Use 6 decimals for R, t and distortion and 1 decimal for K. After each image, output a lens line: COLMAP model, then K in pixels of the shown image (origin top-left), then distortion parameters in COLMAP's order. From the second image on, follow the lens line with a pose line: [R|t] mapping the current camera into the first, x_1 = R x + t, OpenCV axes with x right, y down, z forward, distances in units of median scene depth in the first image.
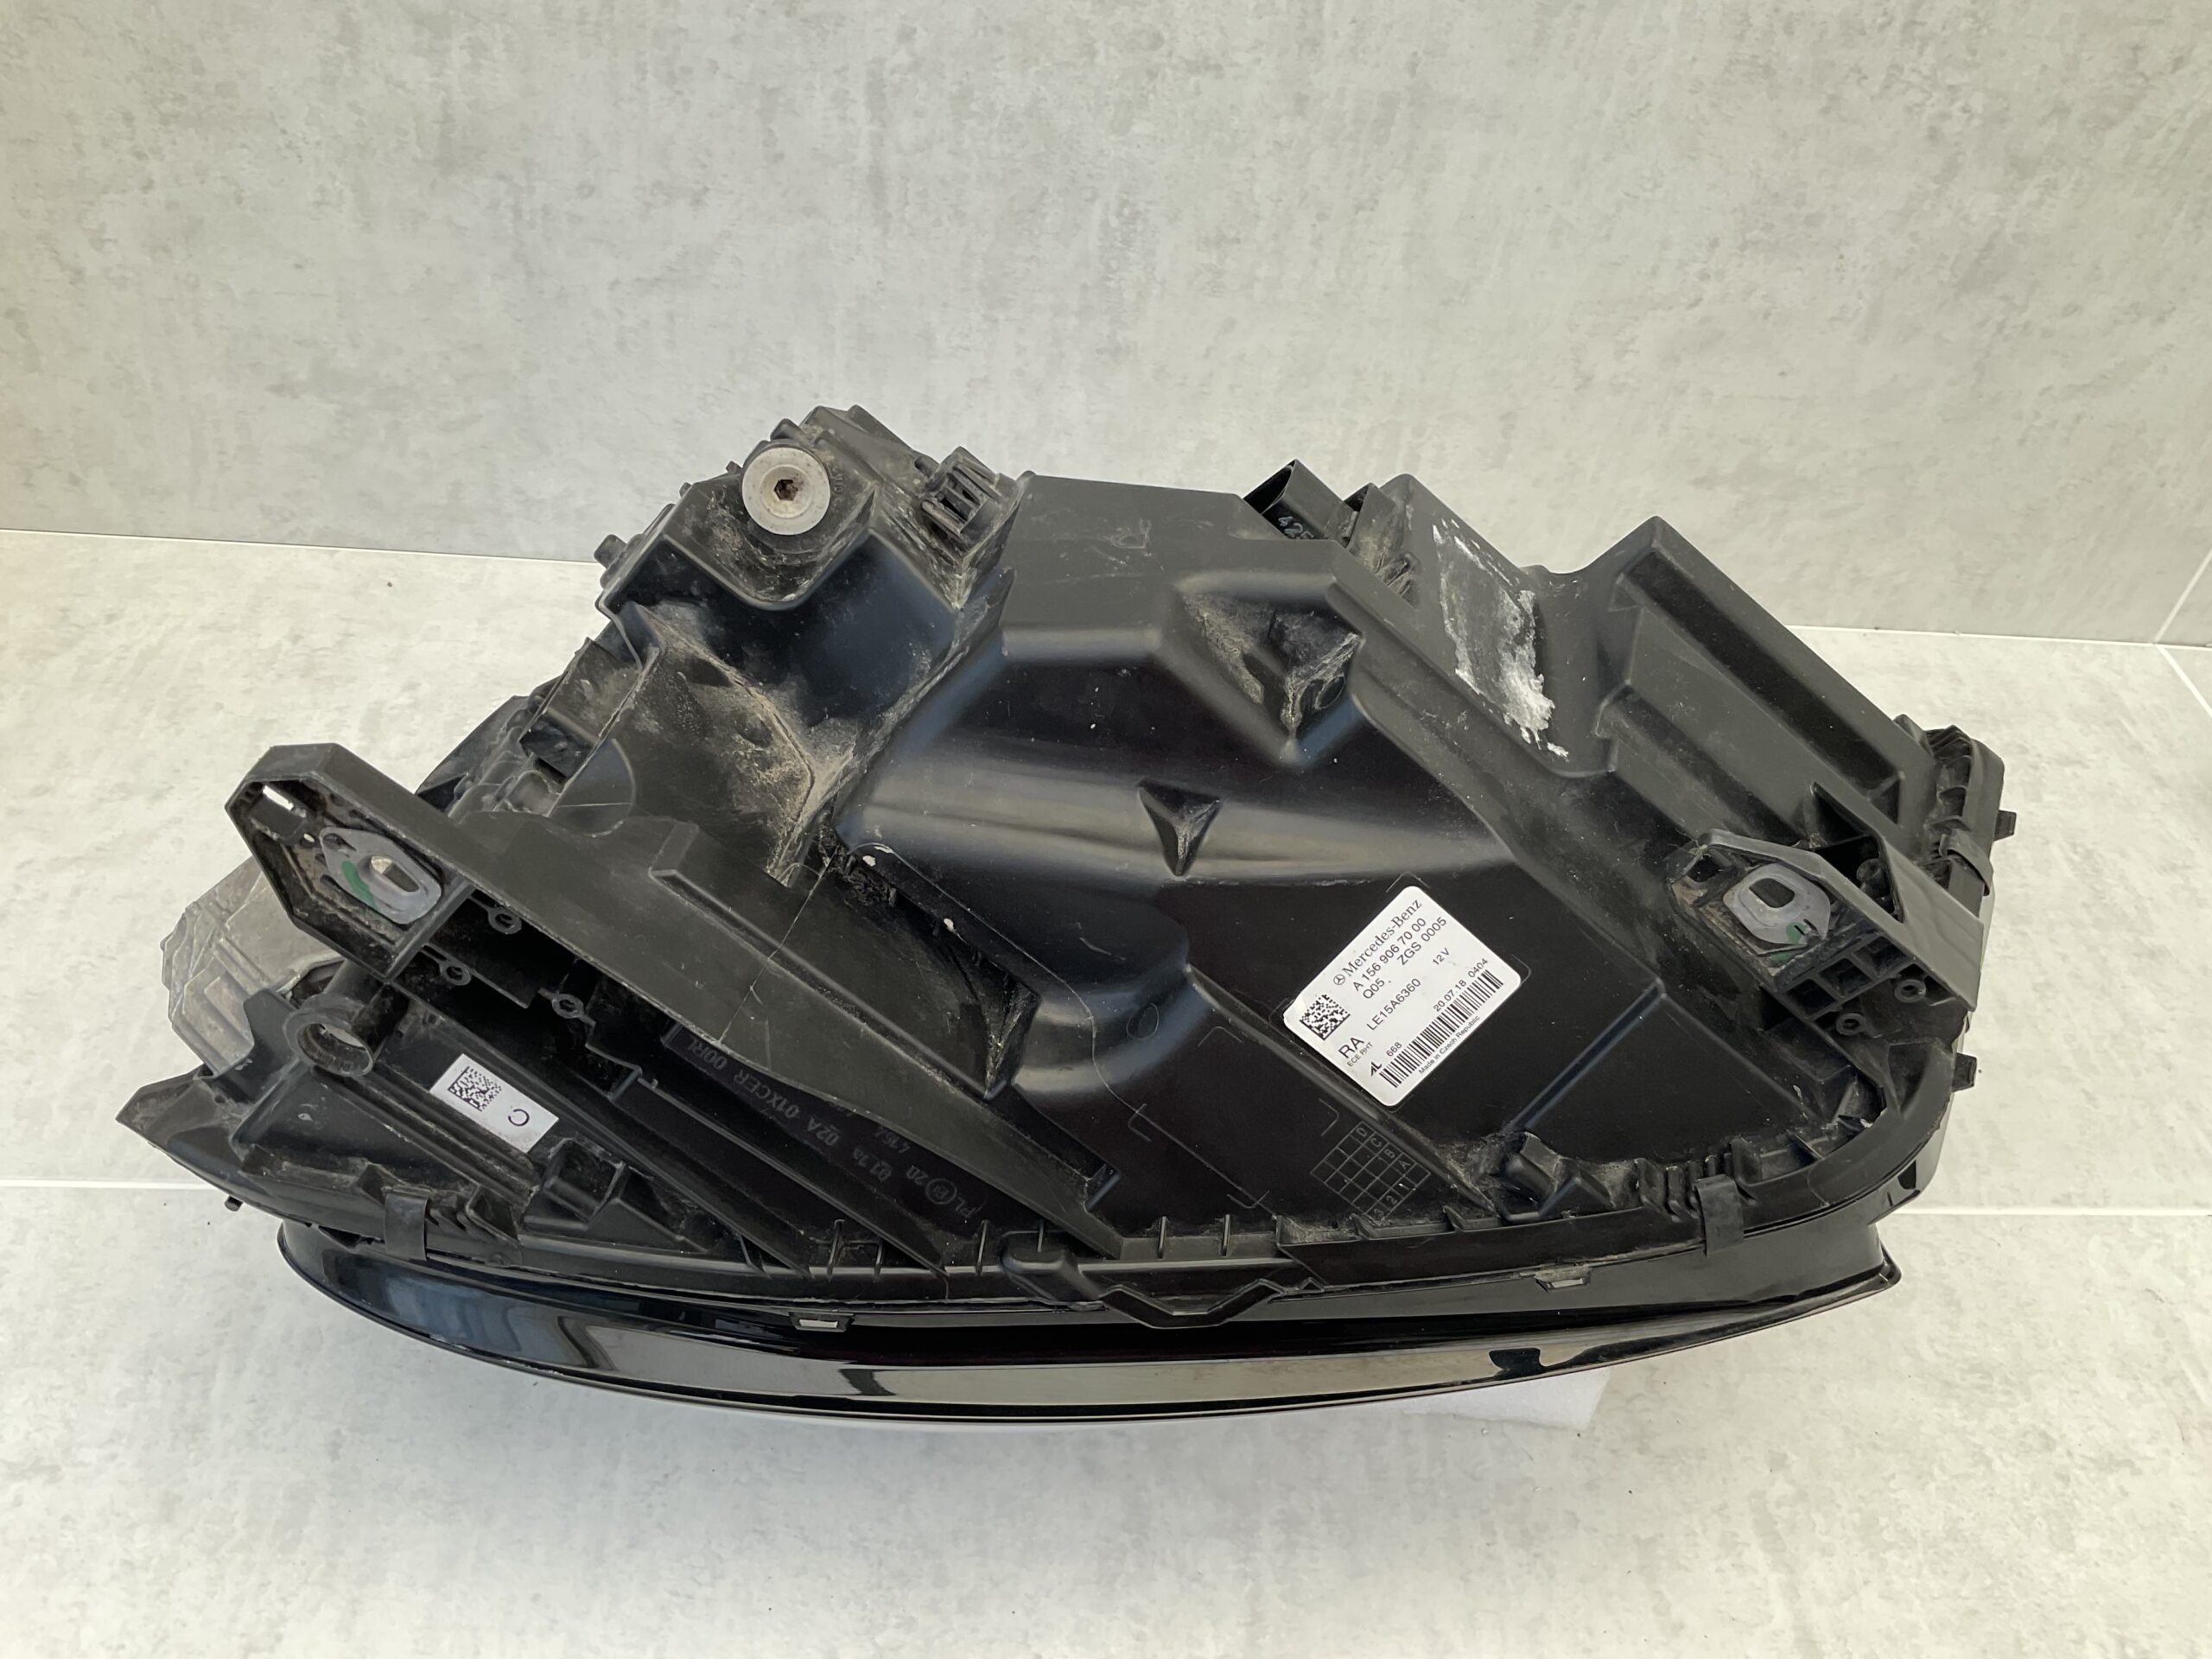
lens RADIAL K [[1878.7, 0, 1113.5], [0, 1878.7, 839.2], [0, 0, 1]] dist [0.031721, -0.086892]
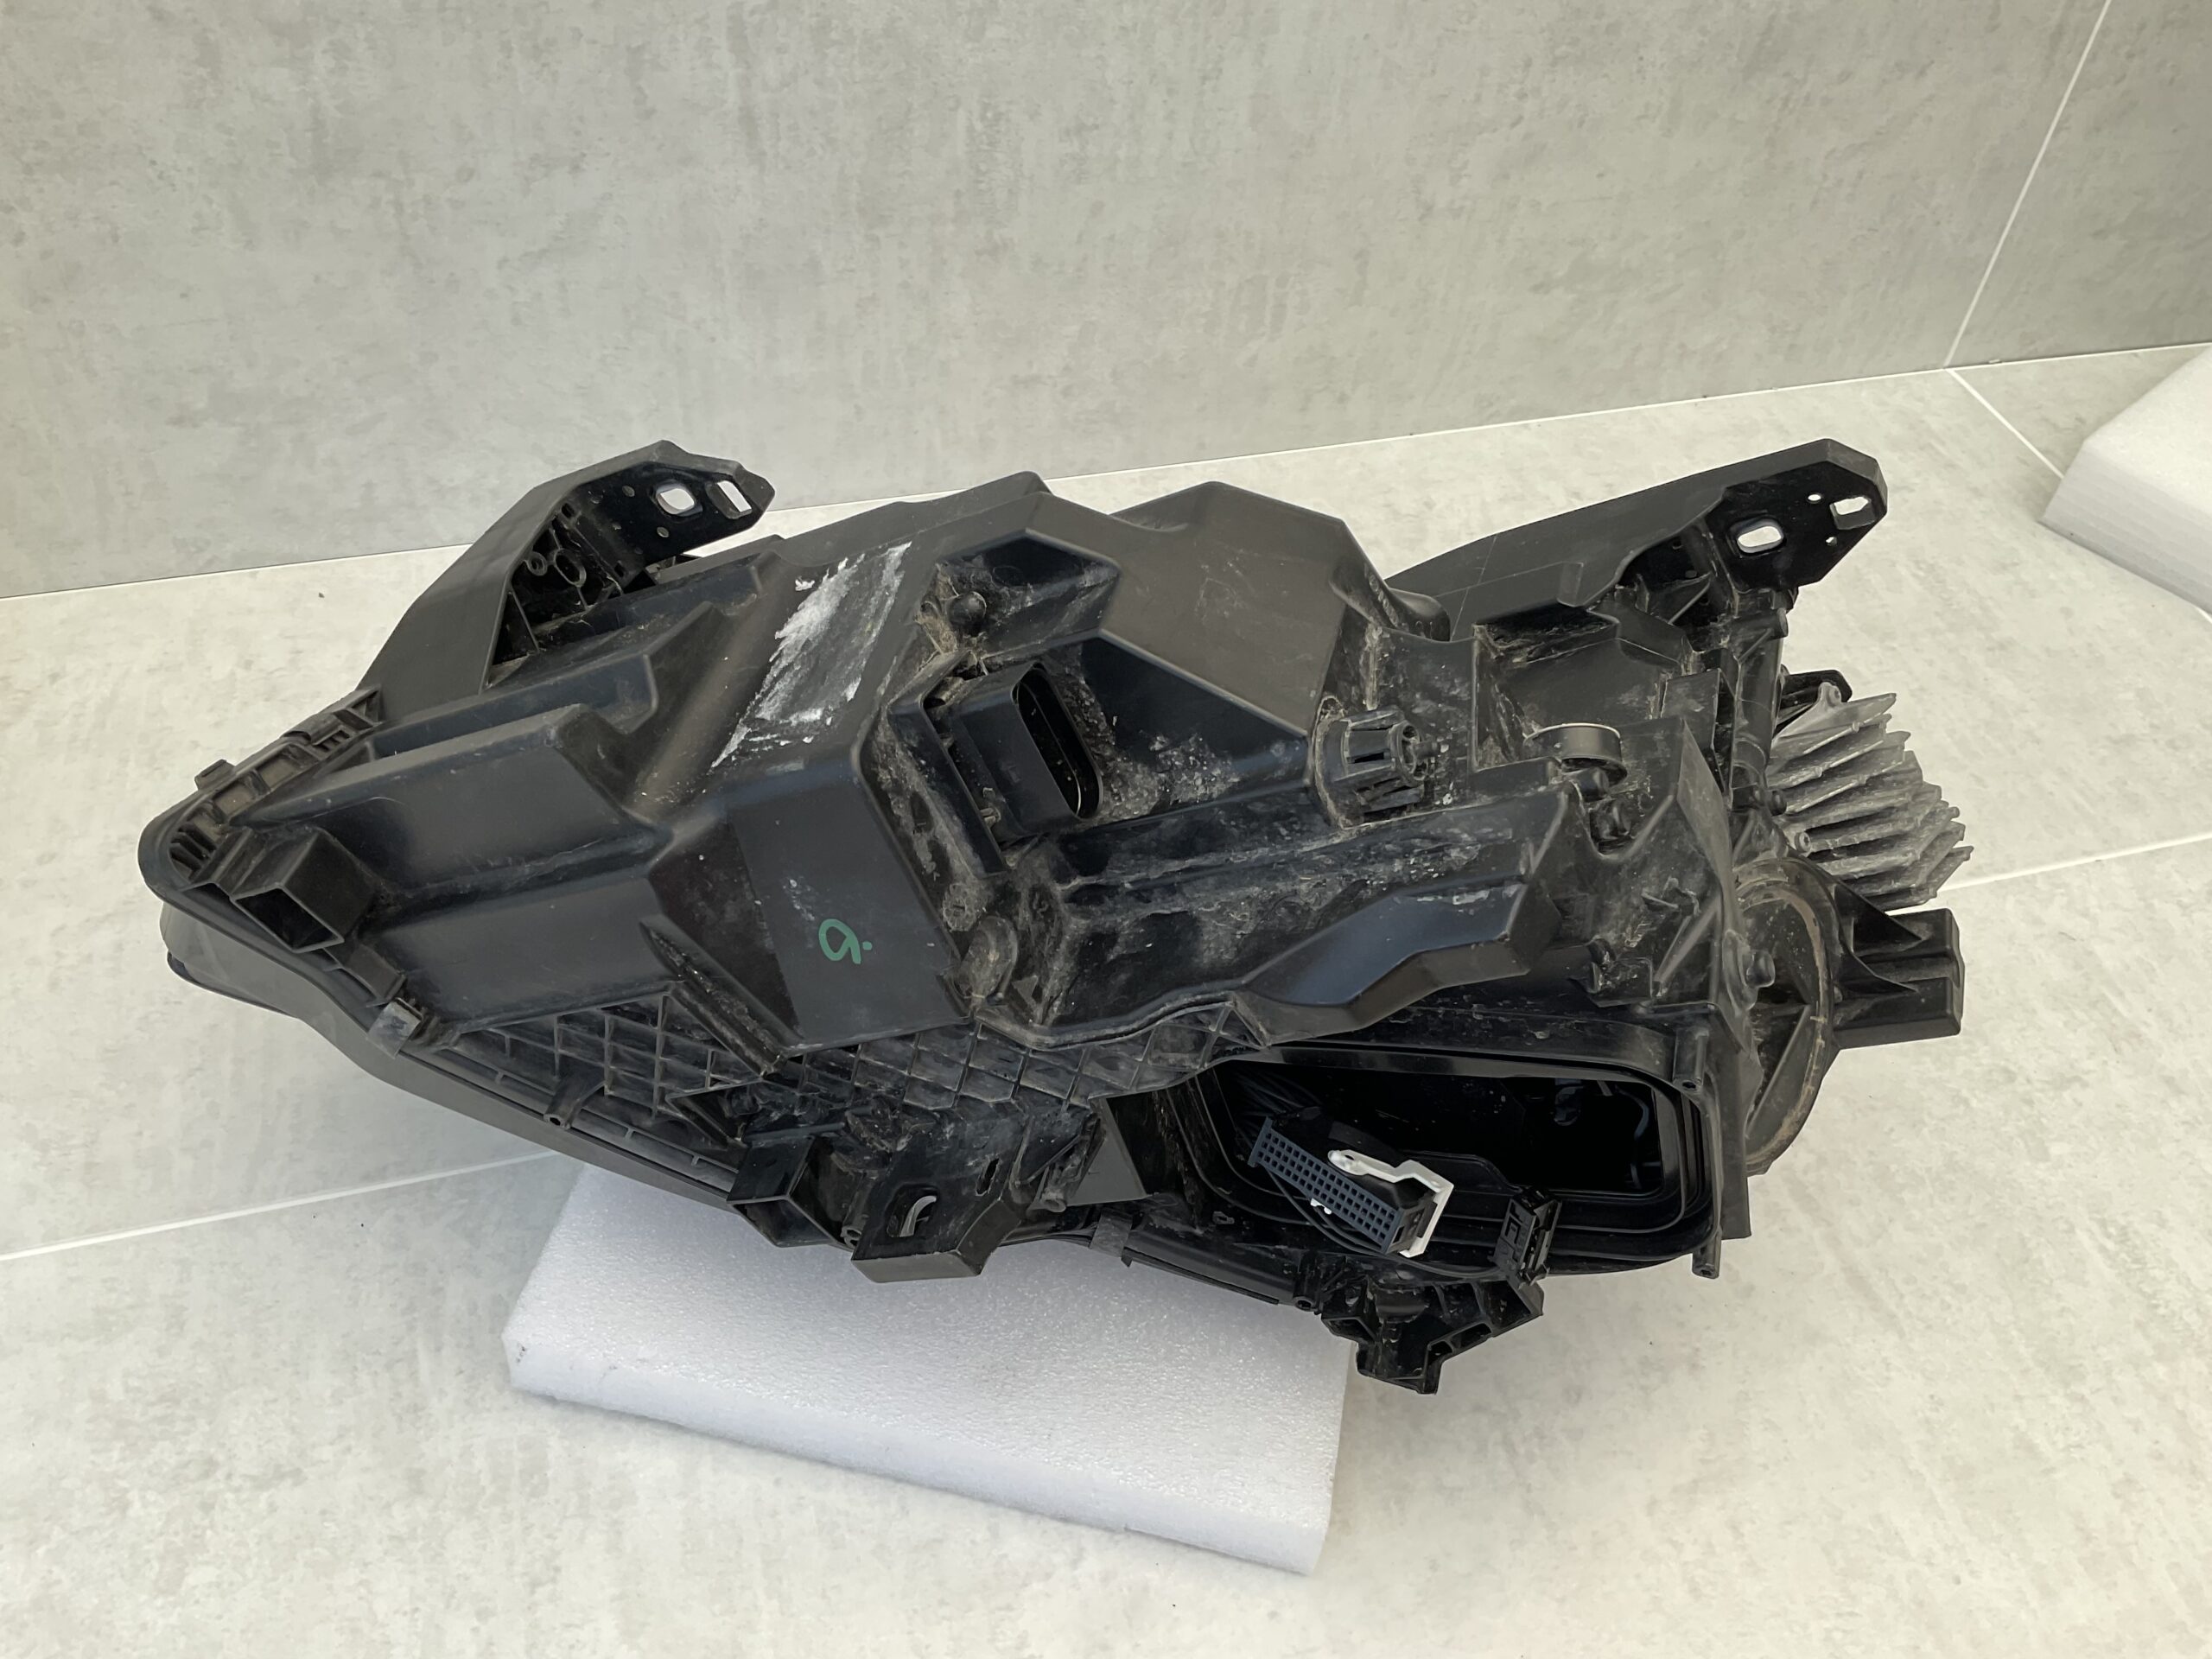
lens RADIAL K [[1878.7, 0, 1123.4], [0, 1878.7, 844.6], [0, 0, 1]] dist [0.031721, -0.086892]
pose [[0.976164, -0.189041, 0.106619, -0.108582], [0.180732, 0.980030, 0.082924, -0.011770], [-0.120165, -0.061678, 0.990836, -0.064119]]
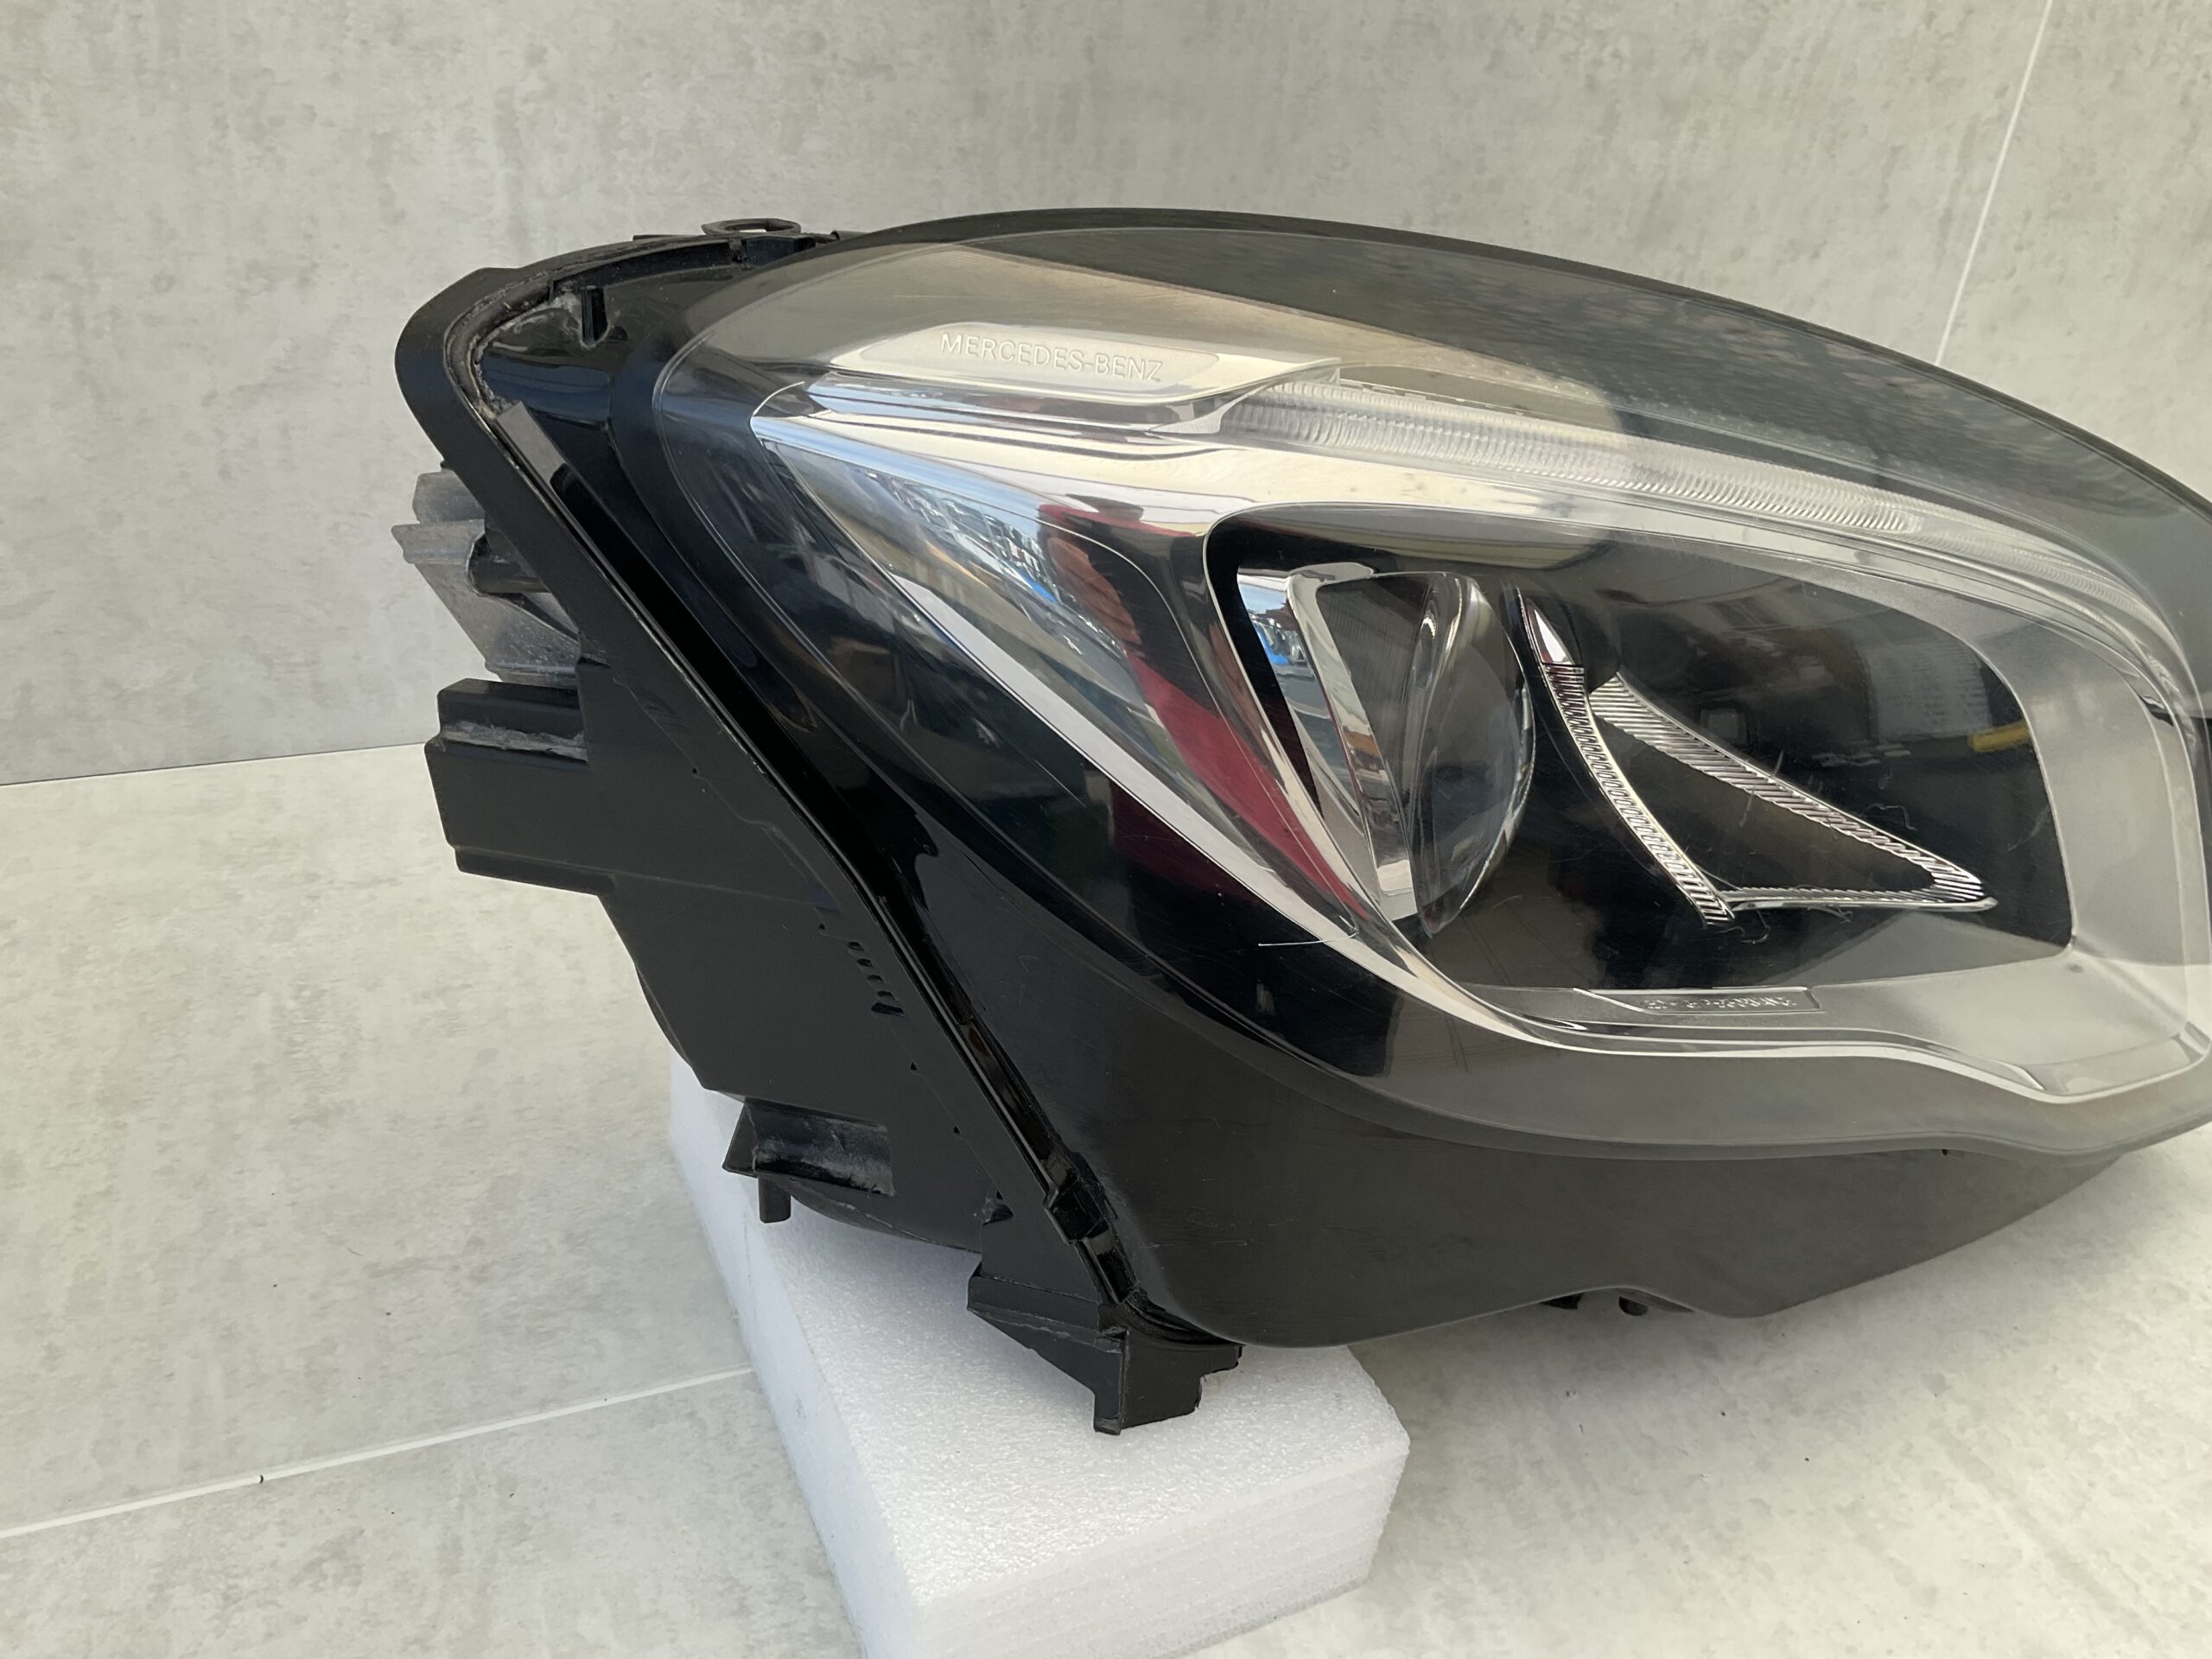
lens RADIAL K [[1878.7, 0, 1126.5], [0, 1878.7, 825.4], [0, 0, 1]] dist [0.031721, -0.086892]
pose [[0.952704, -0.184937, 0.241150, -0.117584], [0.226799, 0.960854, -0.159131, 0.111066], [-0.202281, 0.206297, 0.957353, 0.168416]]
